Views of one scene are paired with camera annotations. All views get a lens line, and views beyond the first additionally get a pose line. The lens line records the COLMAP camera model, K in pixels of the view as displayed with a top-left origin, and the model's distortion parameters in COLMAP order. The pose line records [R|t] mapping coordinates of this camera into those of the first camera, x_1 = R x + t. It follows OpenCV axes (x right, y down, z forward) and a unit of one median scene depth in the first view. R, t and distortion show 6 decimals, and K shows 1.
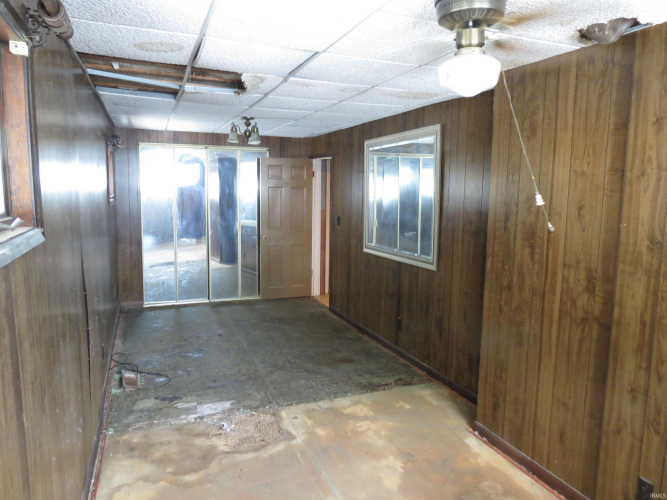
lens RADIAL K [[474.3, 0, 333.9], [0, 474.3, 250.4], [0, 0, 1]] dist [-0.028553, 0.006117]
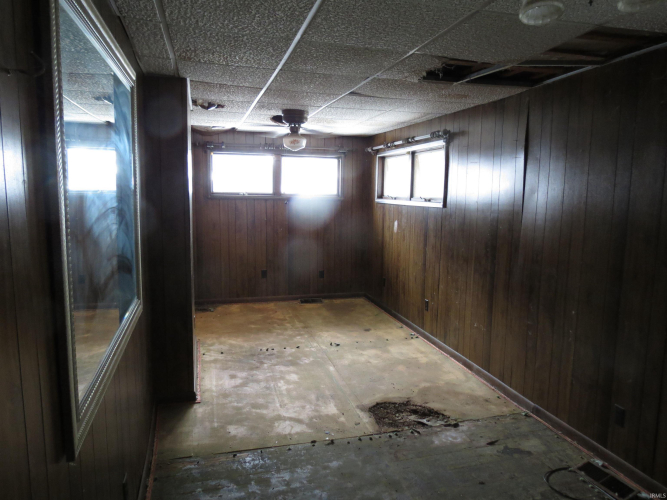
lens RADIAL K [[474.3, 0, 333.0], [0, 474.3, 250.0], [0, 0, 1]] dist [-0.028553, 0.006117]
pose [[-0.992739, -0.046980, 0.110734, -0.139051], [-0.017751, 0.967715, 0.251422, -0.263414], [-0.118971, 0.247631, -0.961522, 2.082706]]
